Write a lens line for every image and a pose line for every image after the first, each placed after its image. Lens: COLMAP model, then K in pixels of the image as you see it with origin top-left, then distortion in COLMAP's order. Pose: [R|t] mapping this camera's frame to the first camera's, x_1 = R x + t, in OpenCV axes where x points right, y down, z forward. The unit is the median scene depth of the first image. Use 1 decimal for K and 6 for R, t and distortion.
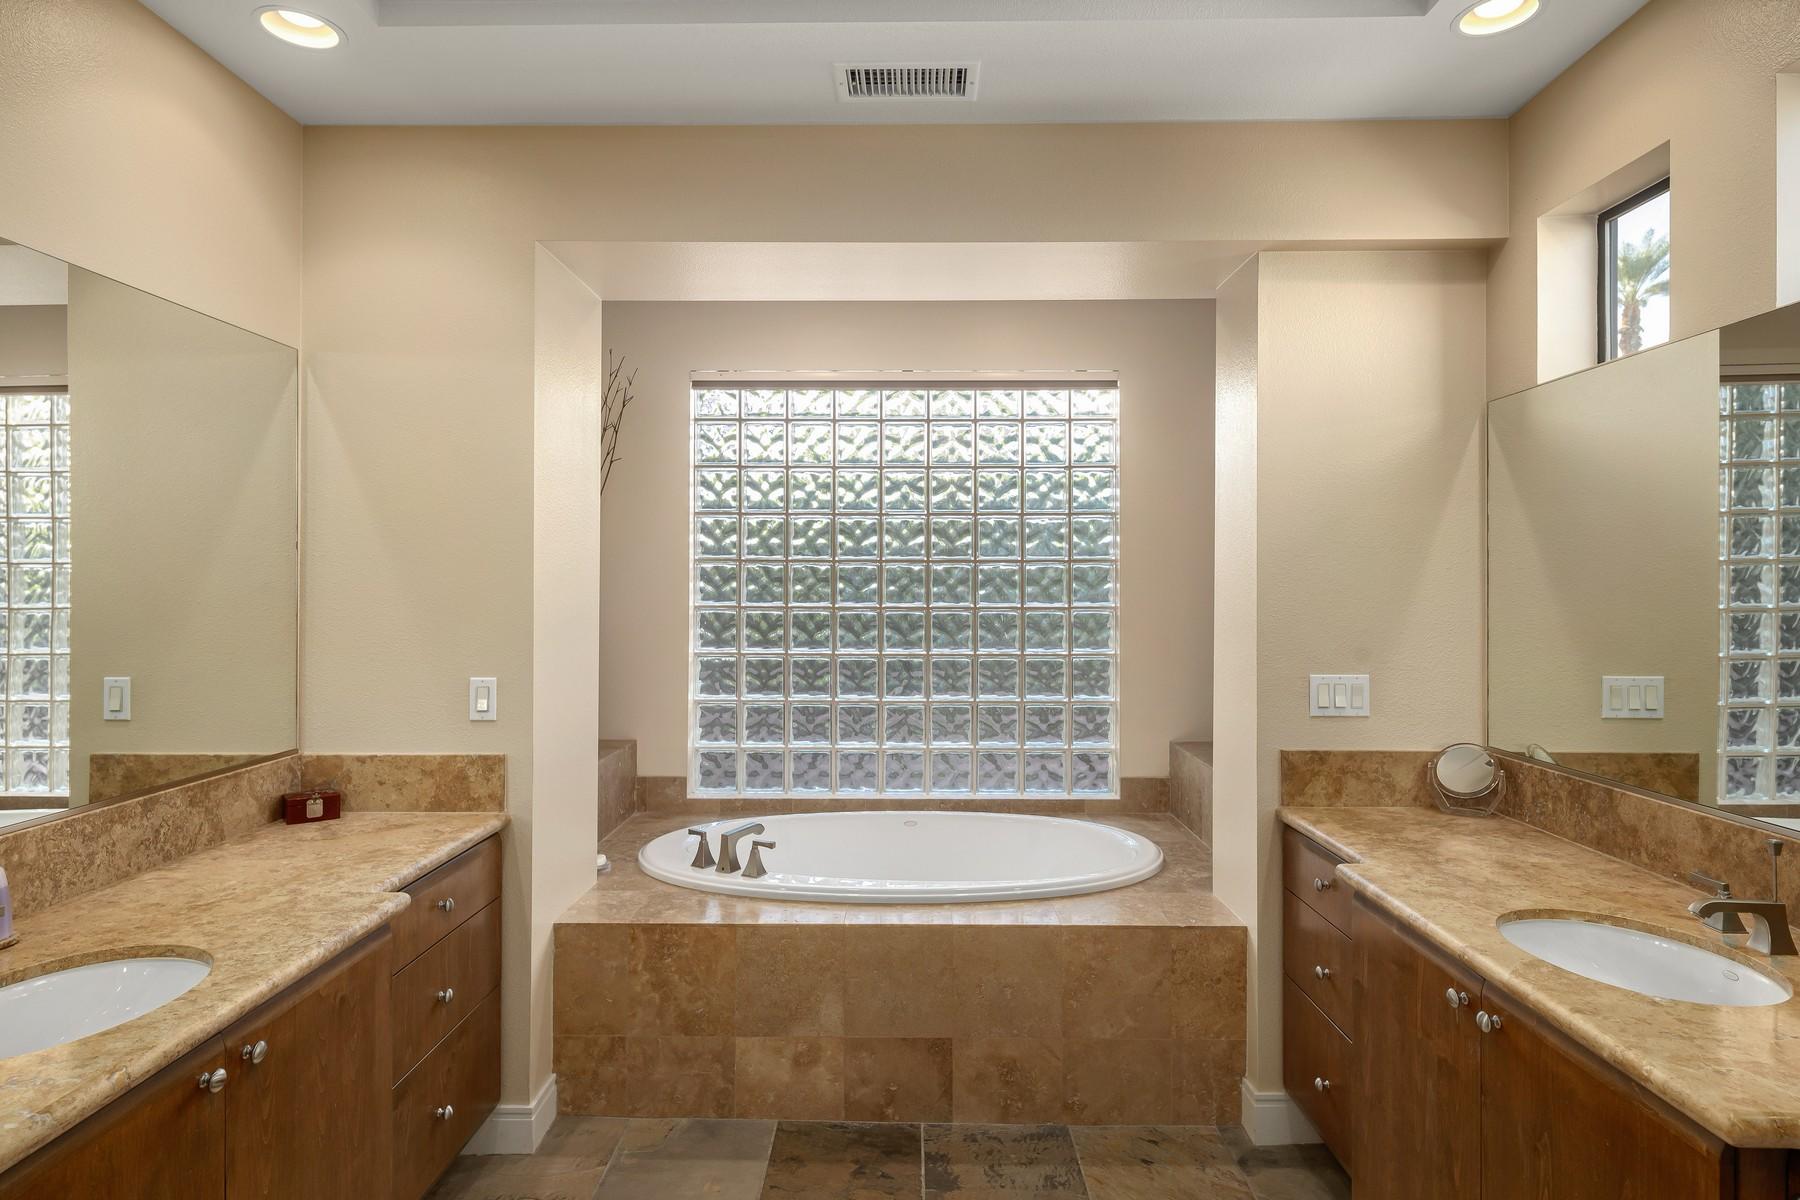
lens RADIAL K [[992.1, 0, 893.4], [0, 992.1, 580.2], [0, 0, 1]] dist [0.011176, -0.006251]
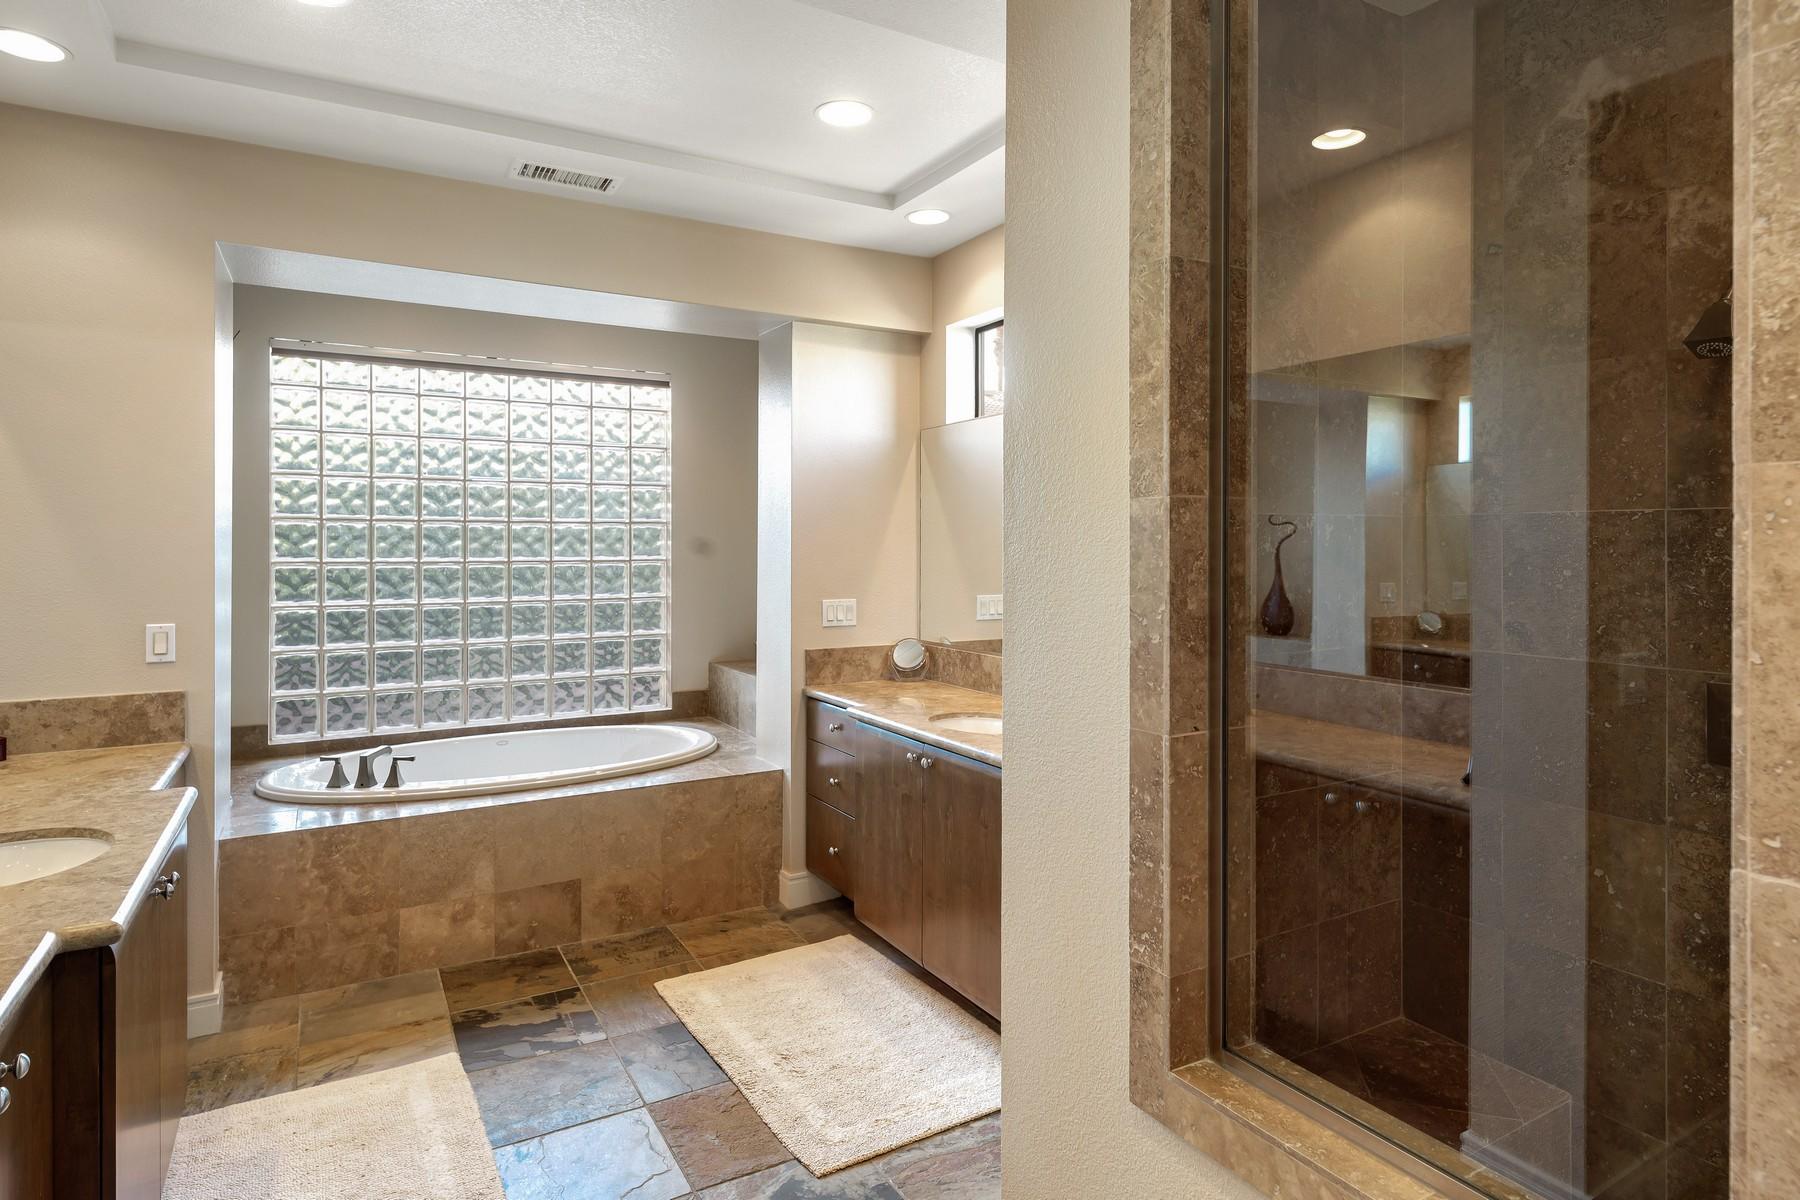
lens RADIAL K [[992.1, 0, 903.3], [0, 992.1, 545.5], [0, 0, 1]] dist [0.011176, -0.006251]
pose [[0.858842, -0.001388, 0.512239, -0.253761], [-0.002894, 0.999967, 0.007562, -0.001813], [-0.512233, -0.007977, 0.858810, -0.374421]]
